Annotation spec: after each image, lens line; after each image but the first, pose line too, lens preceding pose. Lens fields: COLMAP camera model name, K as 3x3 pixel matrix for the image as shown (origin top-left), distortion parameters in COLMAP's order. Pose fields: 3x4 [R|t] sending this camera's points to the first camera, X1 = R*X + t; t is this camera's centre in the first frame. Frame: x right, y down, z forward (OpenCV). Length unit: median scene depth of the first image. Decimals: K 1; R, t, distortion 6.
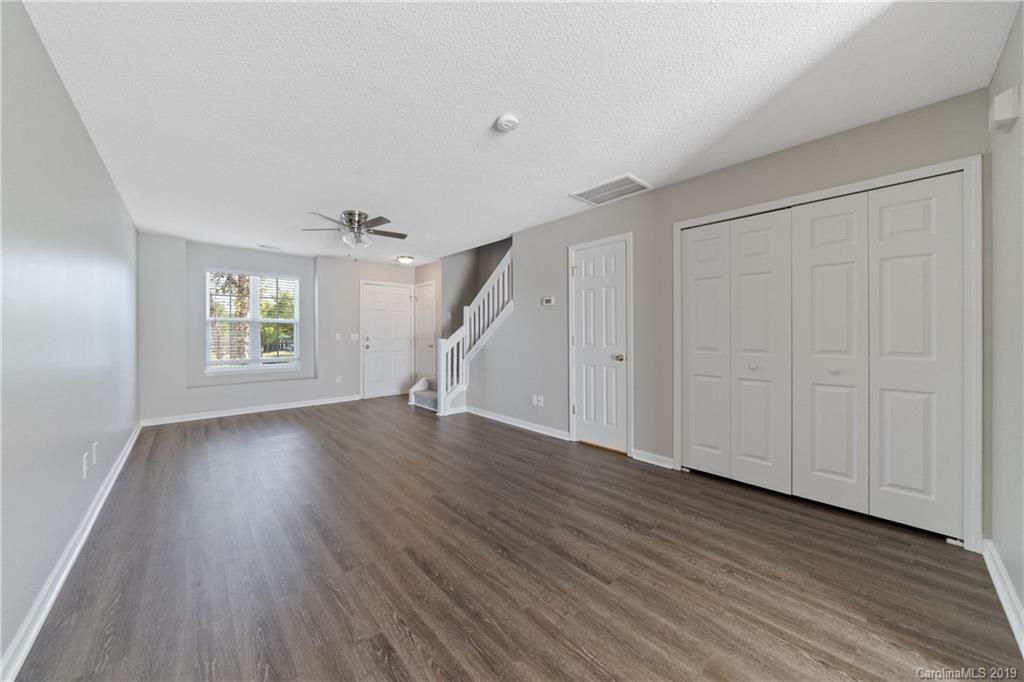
lens RADIAL K [[356.3, 0, 510.9], [0, 356.3, 335.8], [0, 0, 1]] dist [-0.006972, 0.001094]
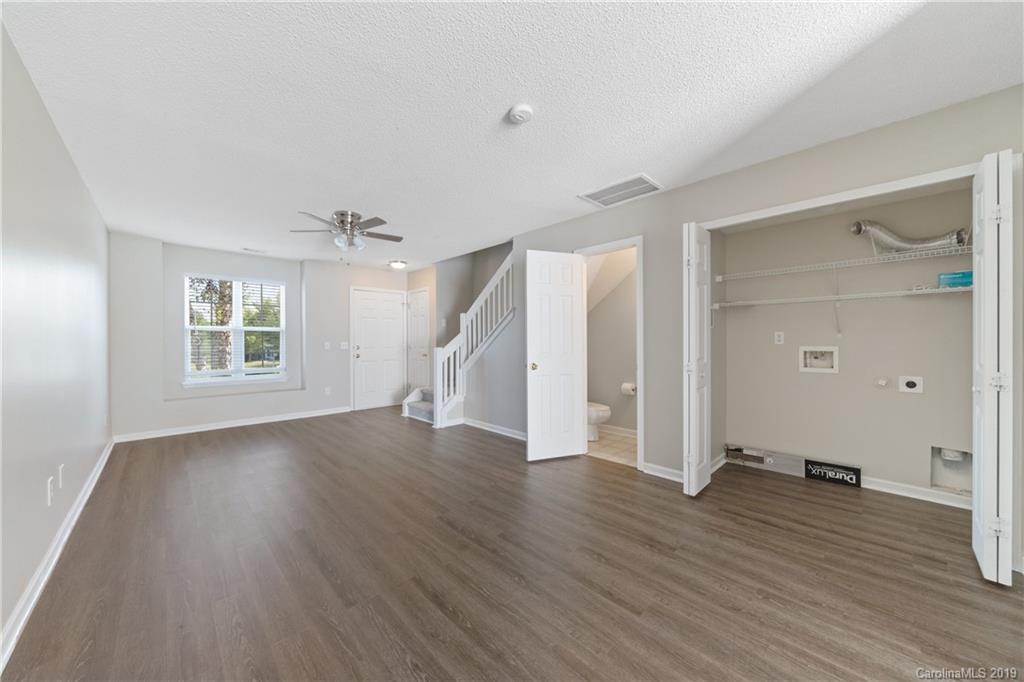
lens RADIAL K [[356.3, 0, 503.8], [0, 356.3, 344.9], [0, 0, 1]] dist [-0.006972, 0.001094]
pose [[0.999625, -0.002517, 0.027277, -0.078777], [0.002419, 0.999990, 0.003634, -0.003438], [-0.027286, -0.003567, 0.999621, 0.075918]]
